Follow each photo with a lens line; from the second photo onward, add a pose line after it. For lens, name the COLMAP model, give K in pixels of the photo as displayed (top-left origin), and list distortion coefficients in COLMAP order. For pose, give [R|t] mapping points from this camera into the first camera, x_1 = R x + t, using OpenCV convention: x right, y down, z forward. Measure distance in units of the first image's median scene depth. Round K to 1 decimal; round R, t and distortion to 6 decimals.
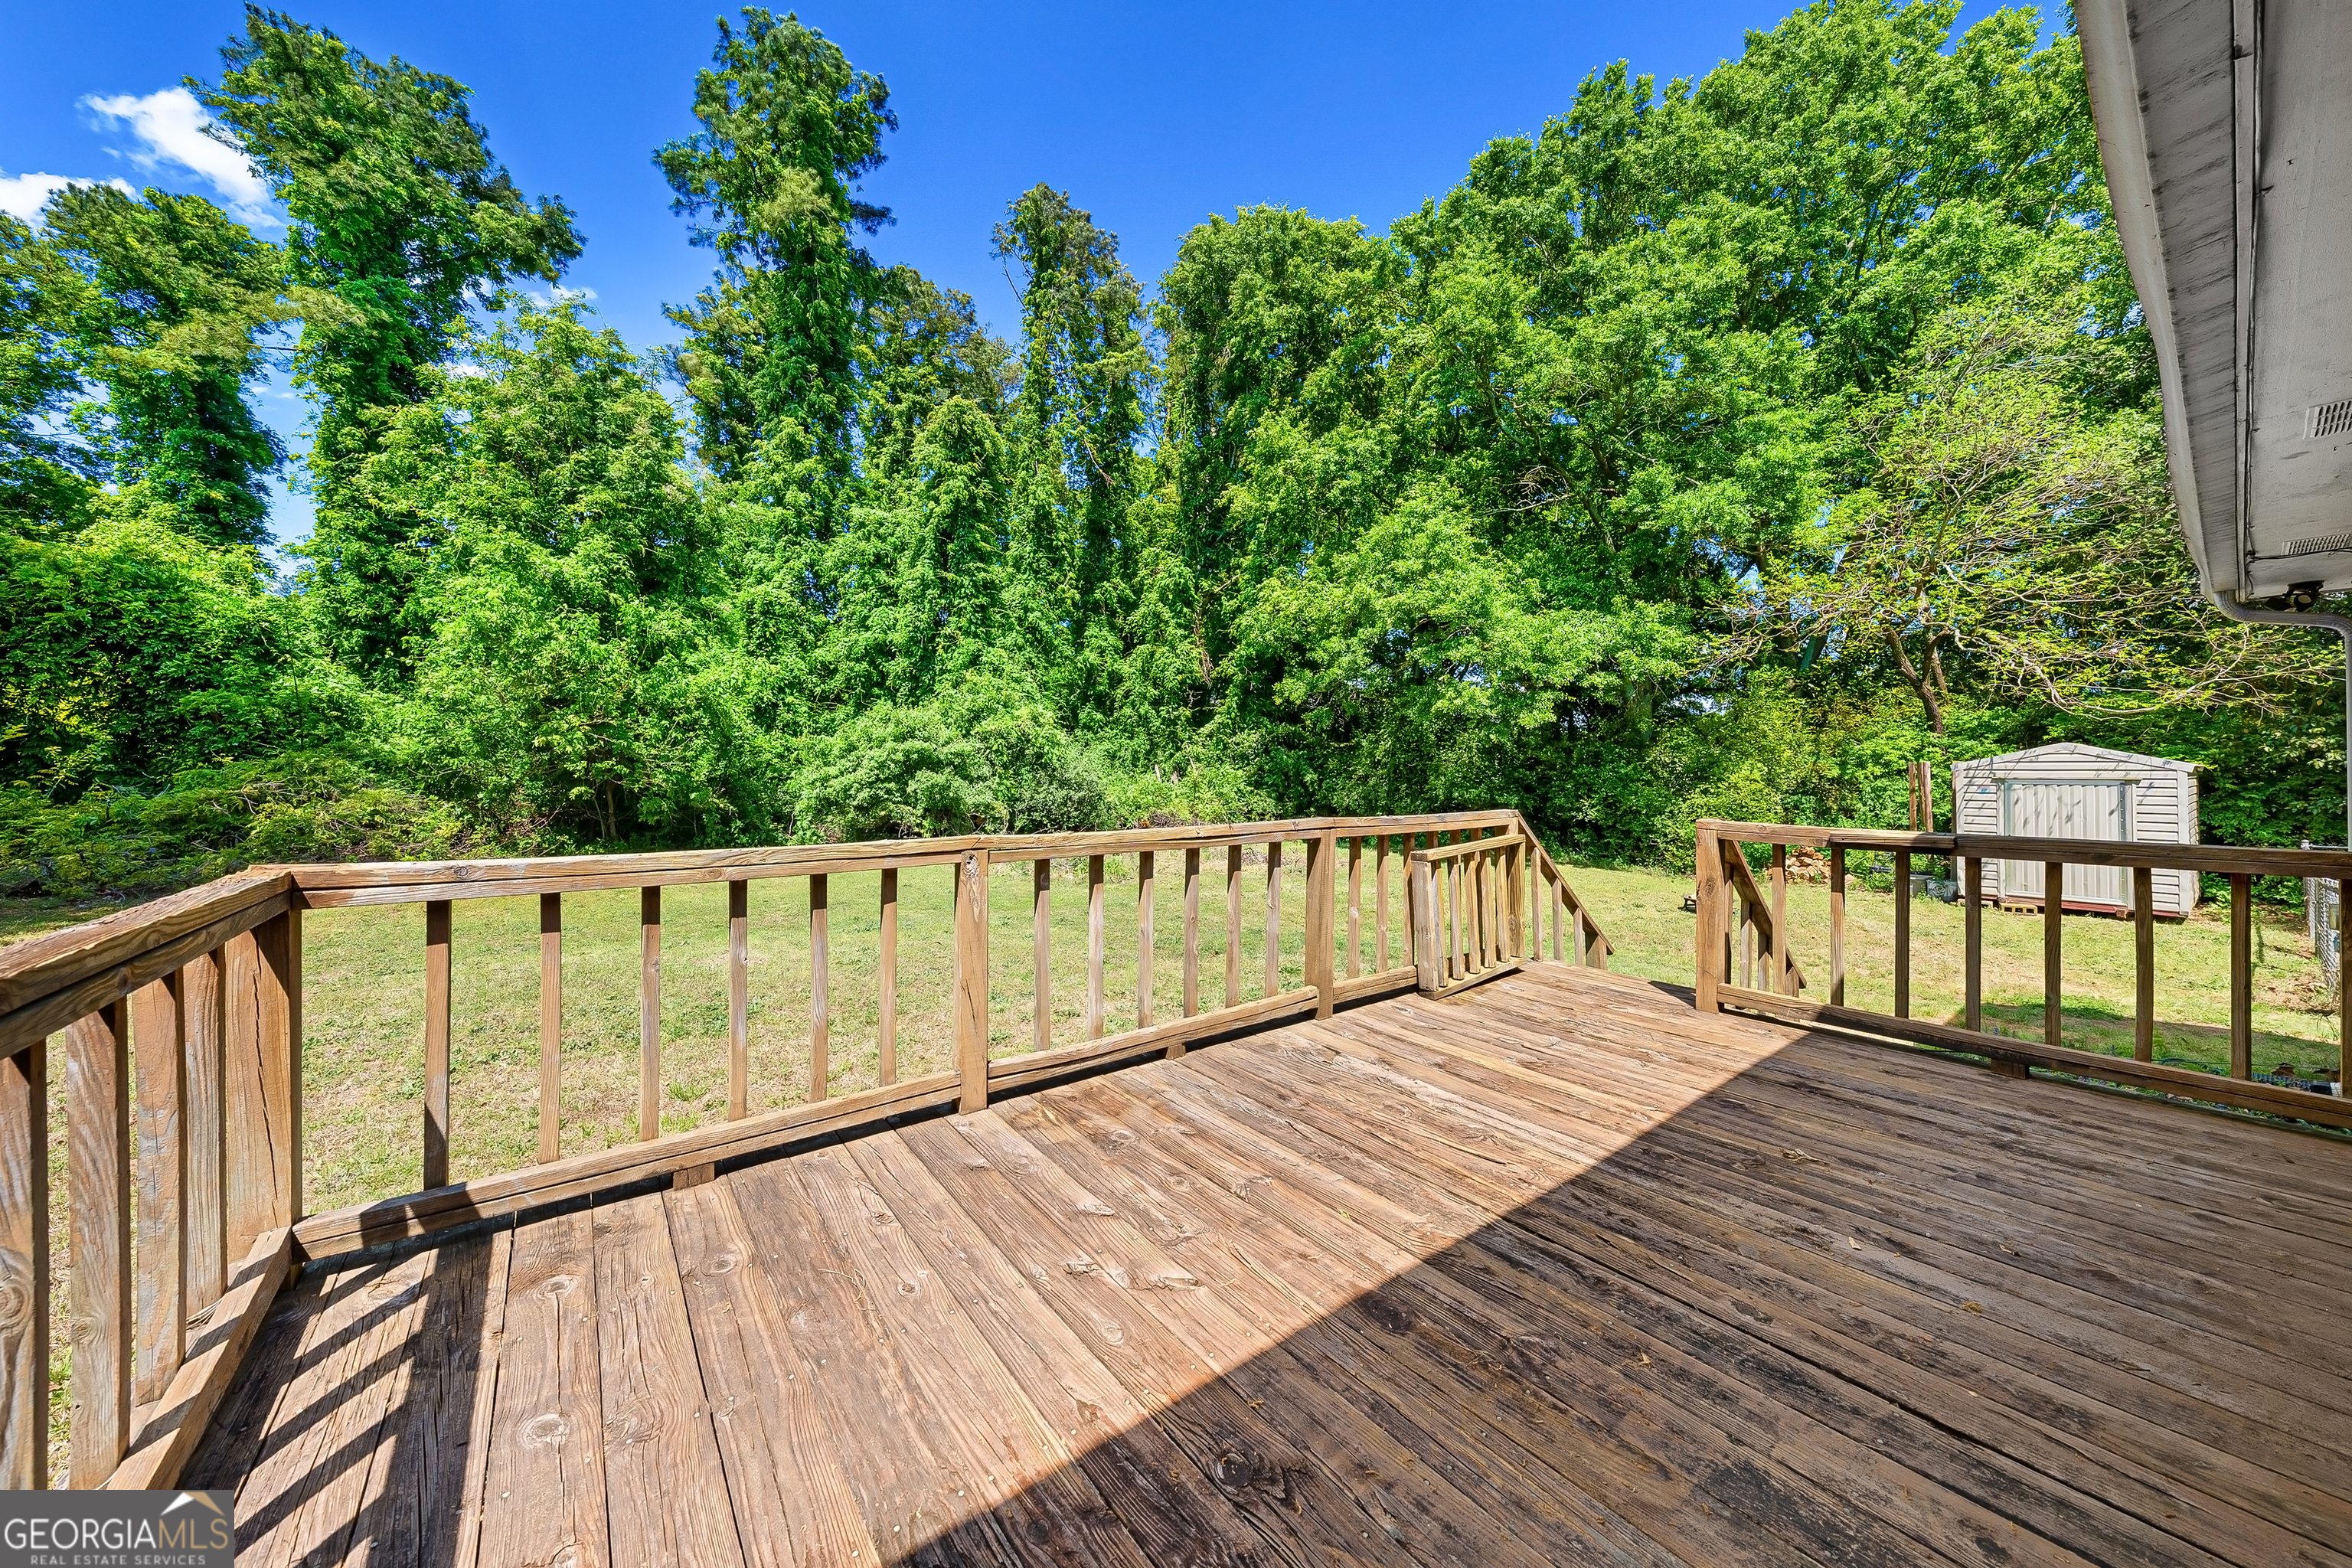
lens RADIAL K [[711.7, 0, 1174.0], [0, 711.7, 755.3], [0, 0, 1]] dist [-0.000423, -0.000008]
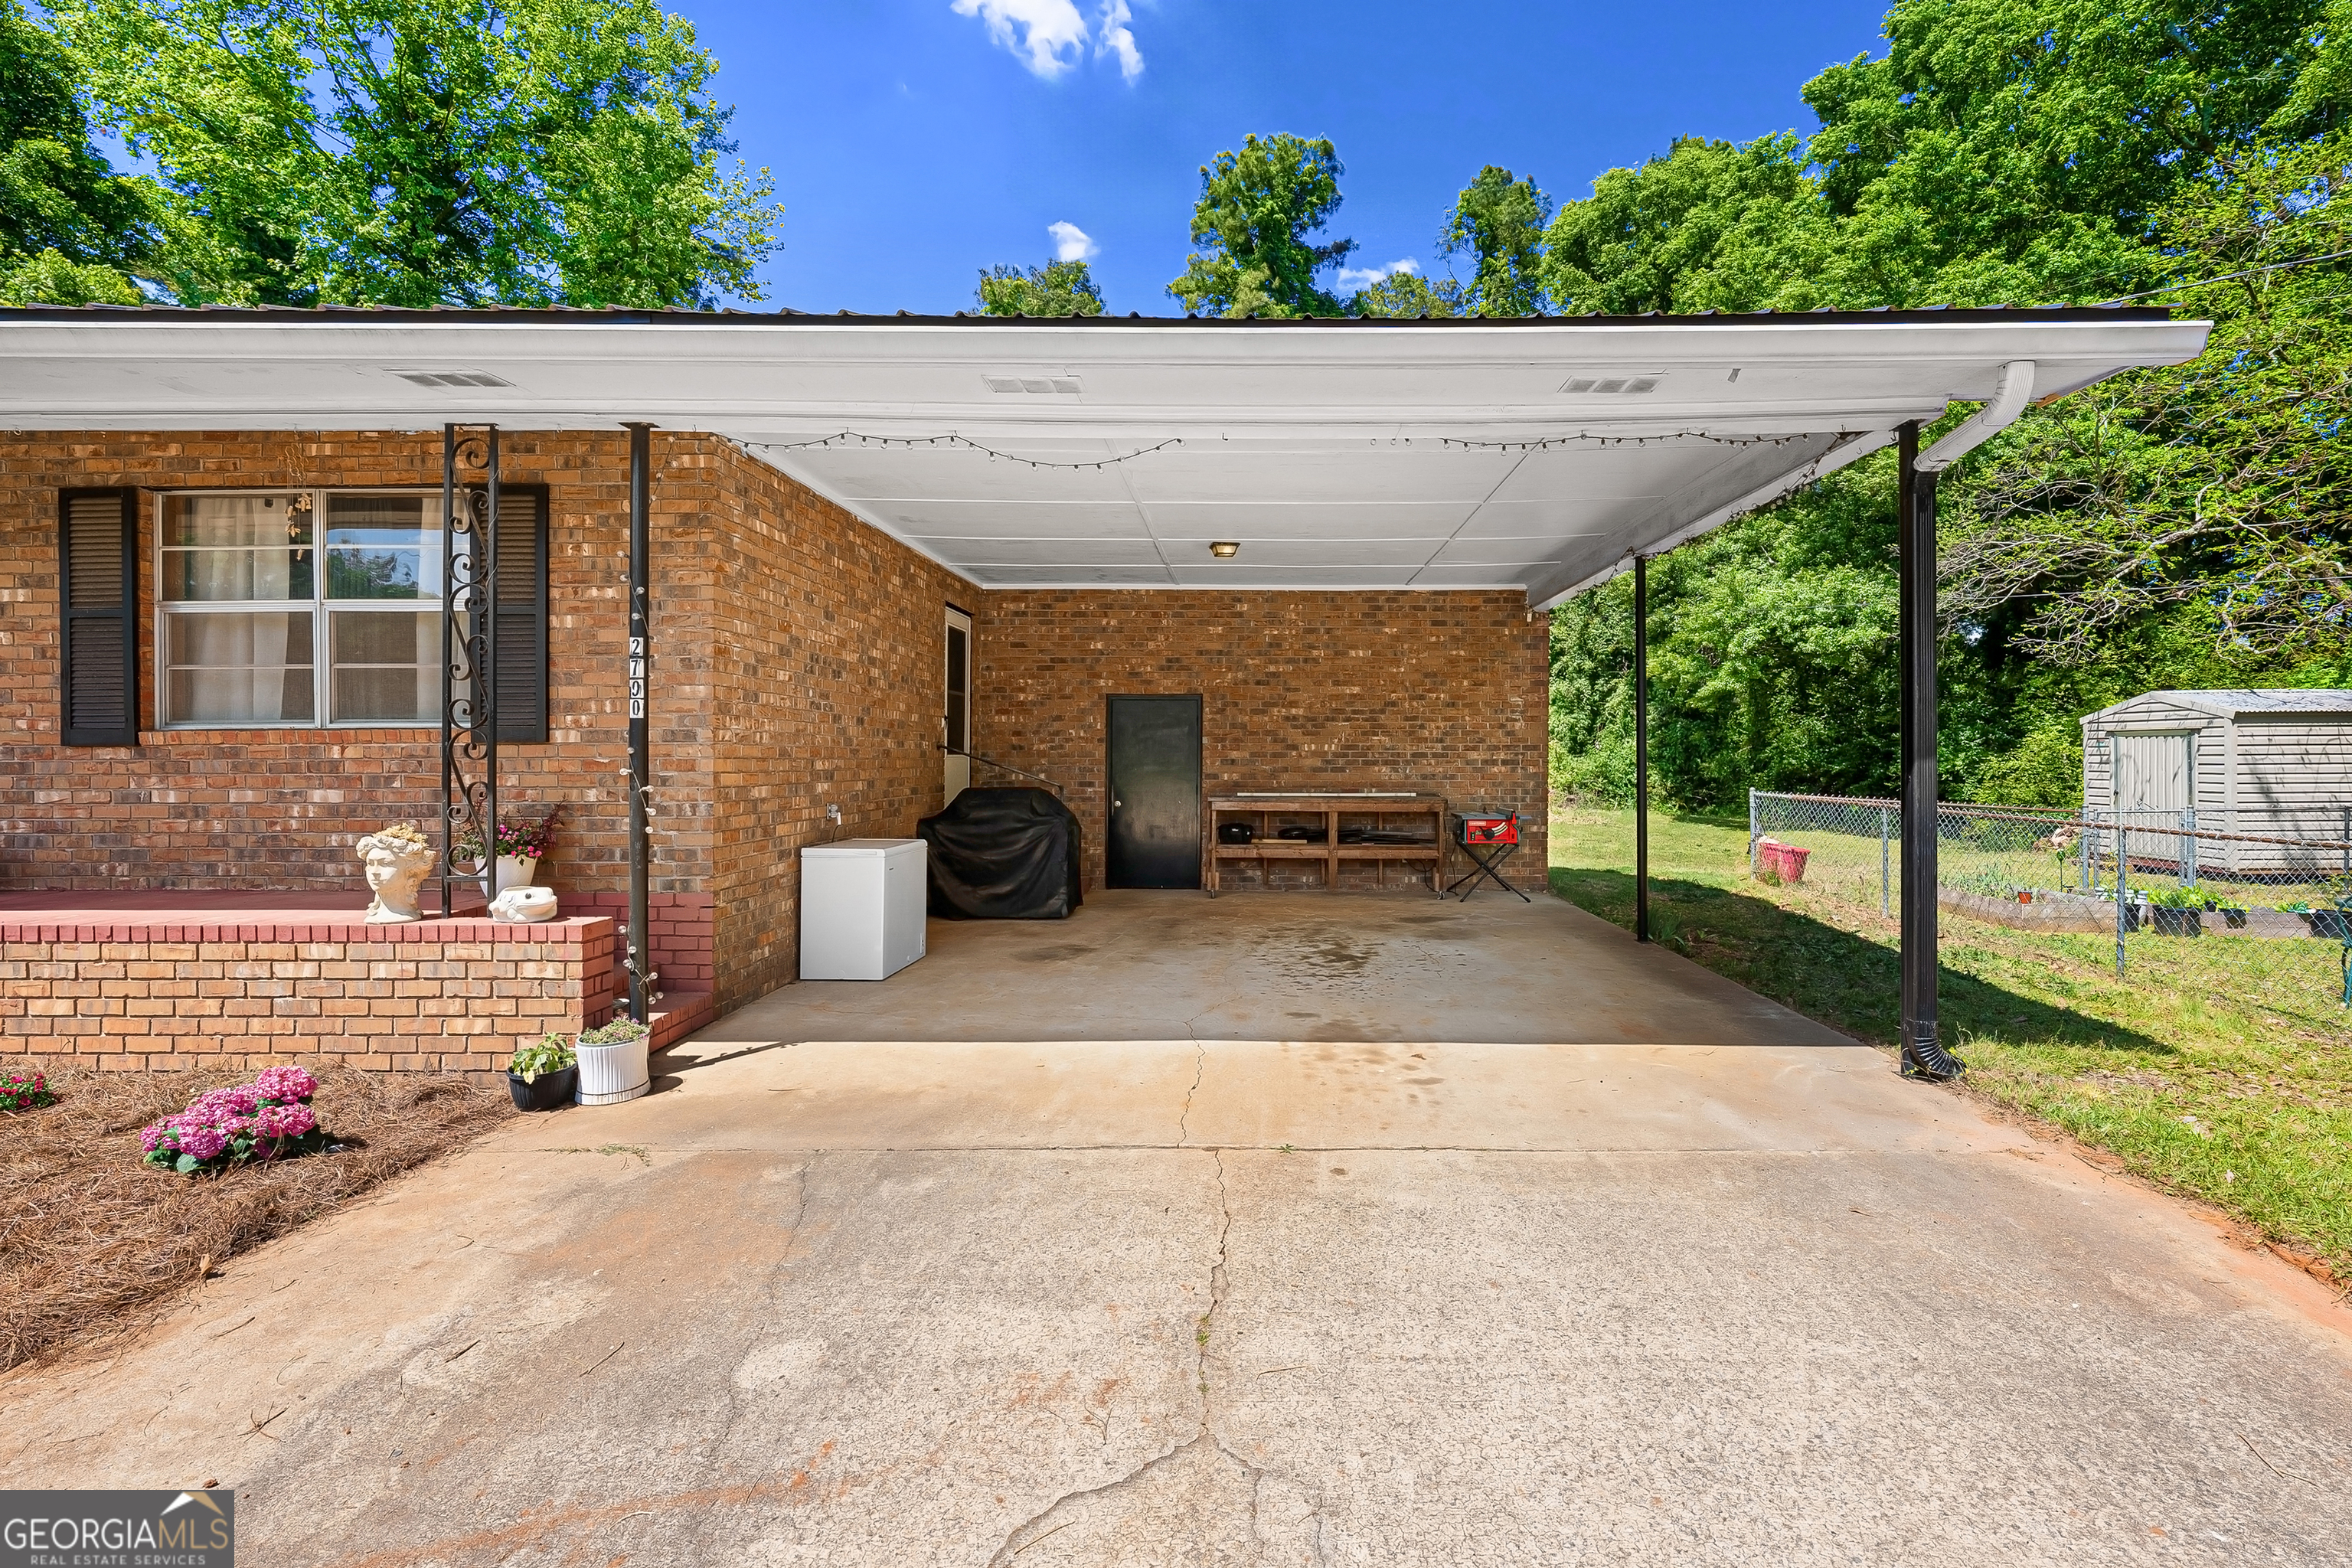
lens RADIAL K [[1007.3, 0, 1256.2], [0, 1007.3, 748.5], [0, 0, 1]] dist [-0.001177, -0.000651]
pose [[0.762956, -0.013131, -0.646317, 0.545595], [0.014891, 0.999885, -0.002736, 0.019533], [0.646279, -0.007537, 0.763064, -0.318749]]
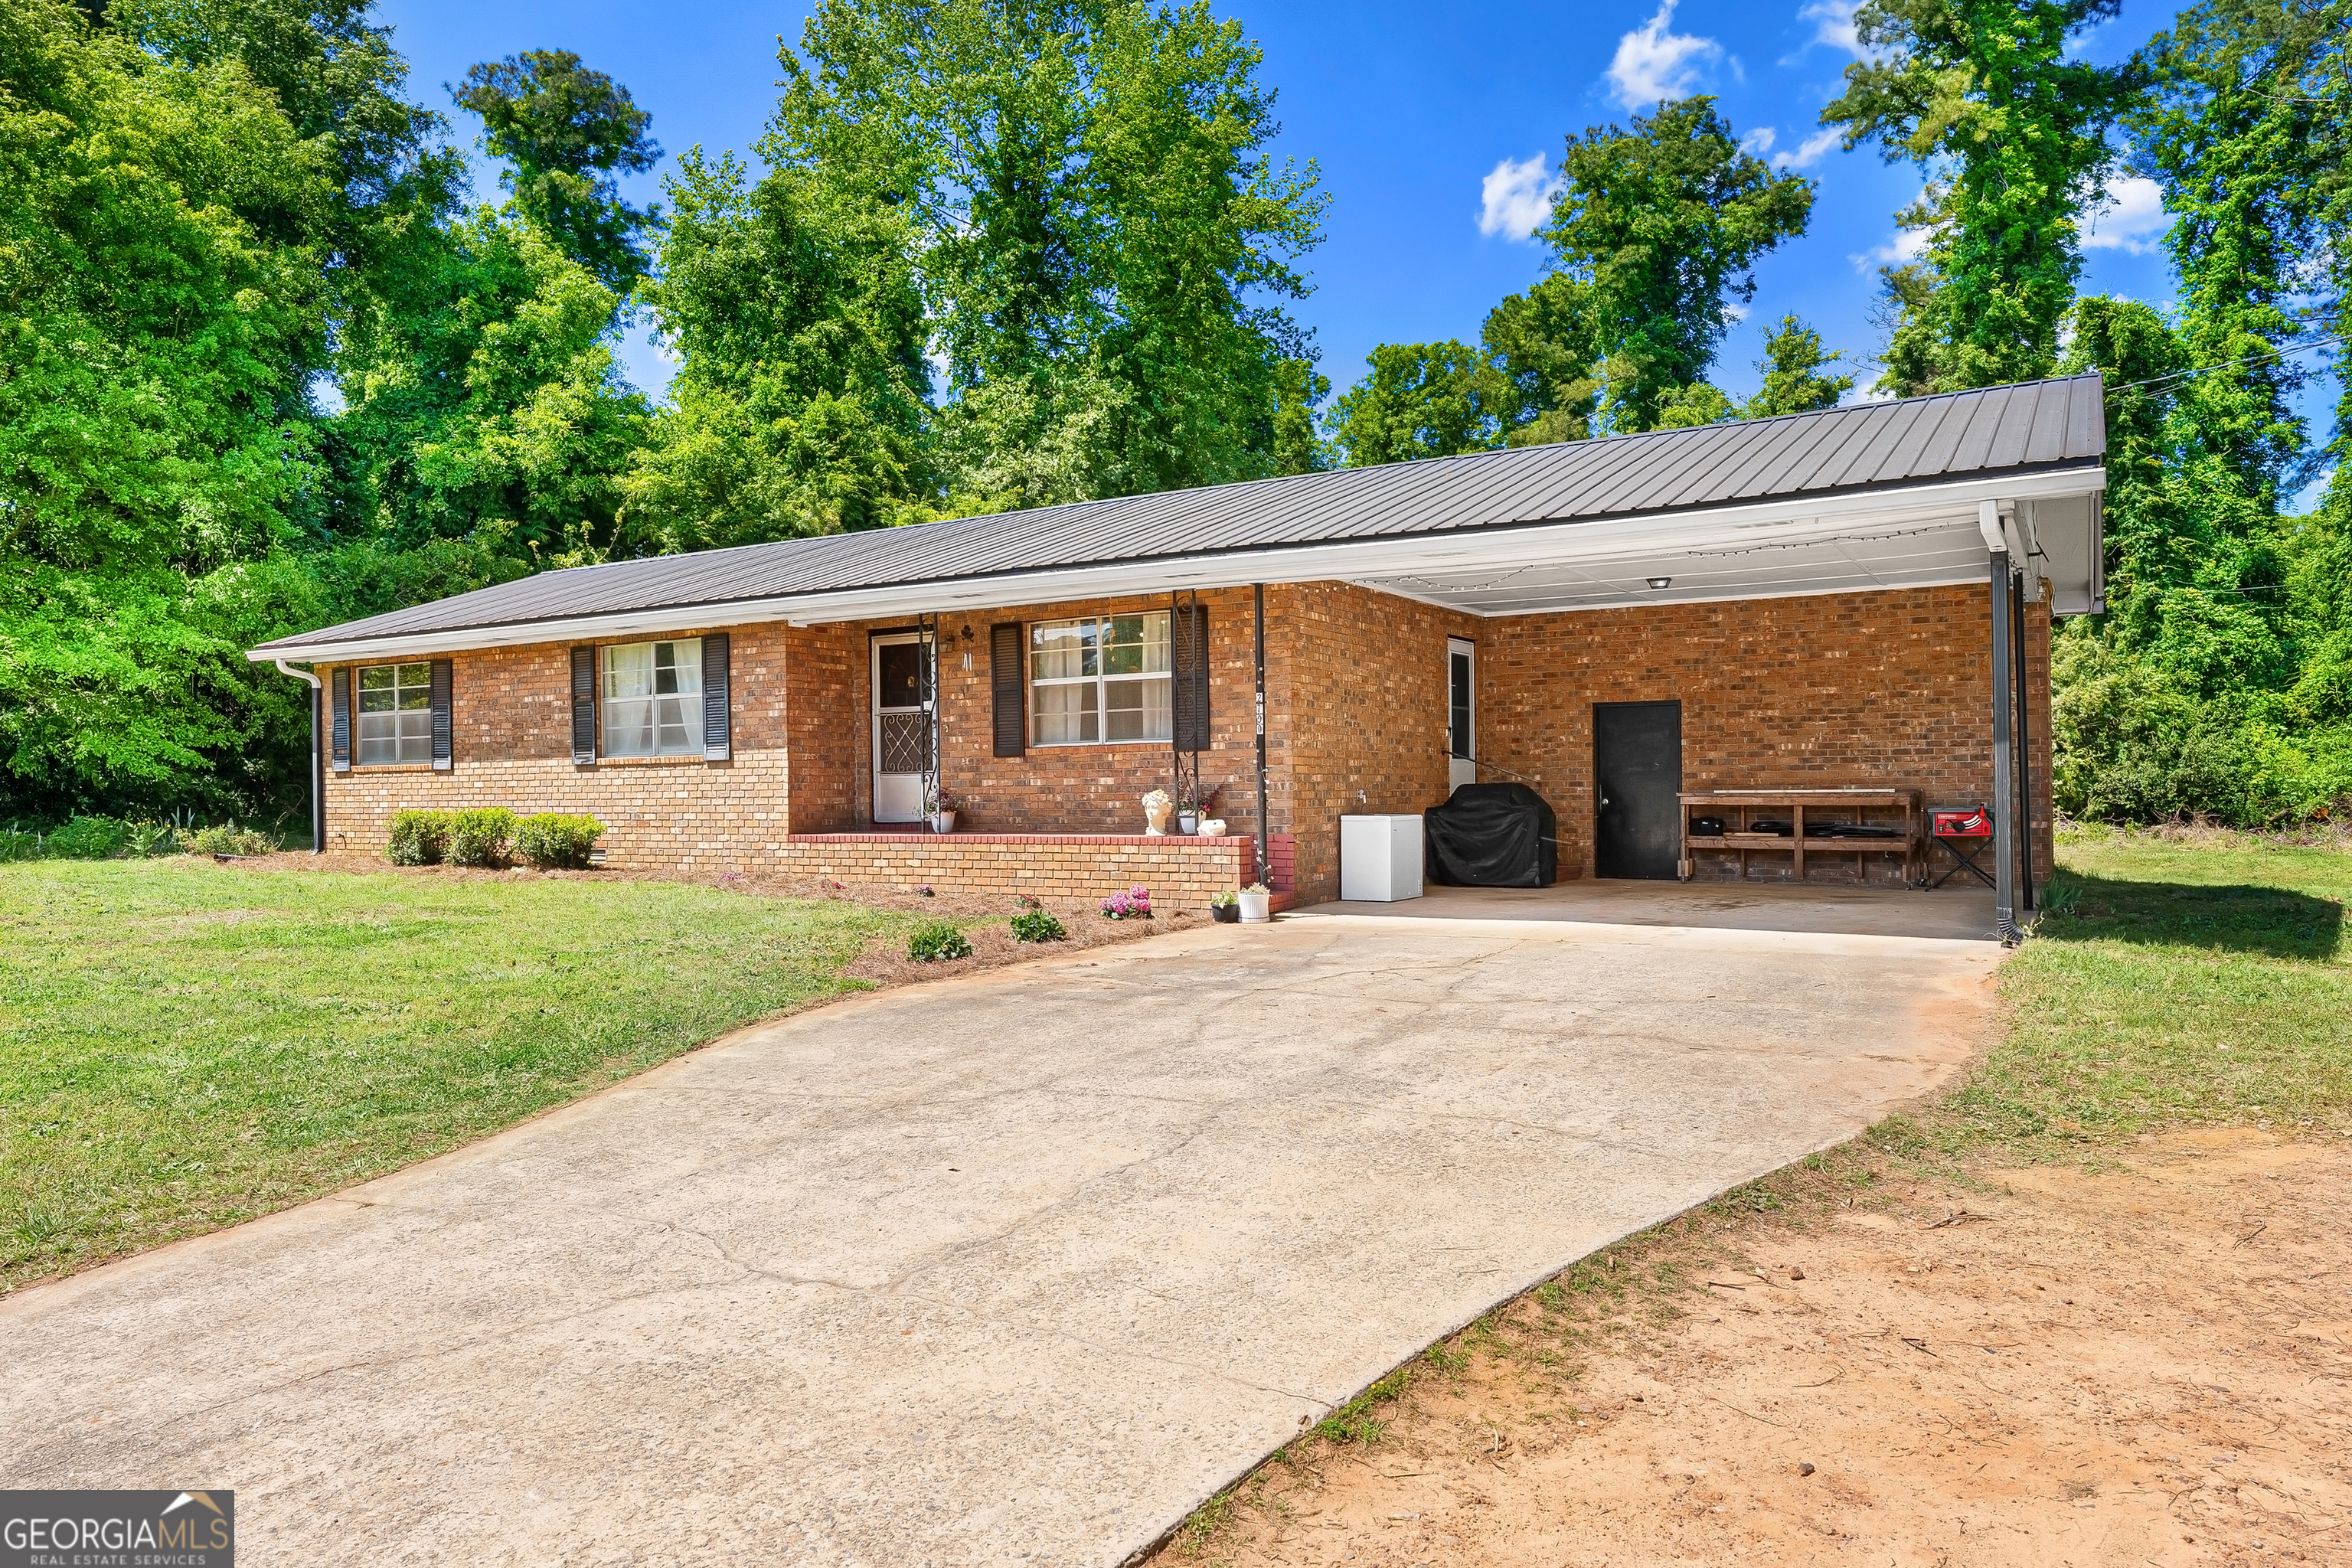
lens RADIAL K [[1550.9, 0, 1176.0], [0, 1550.9, 784.0], [0, 0, 1]] dist [0.000085, 0.000023]
pose [[0.319410, -0.015255, -0.947494, 0.857722], [0.026148, 0.999632, -0.007280, 0.032956], [0.947256, -0.022450, 0.319691, -0.458400]]
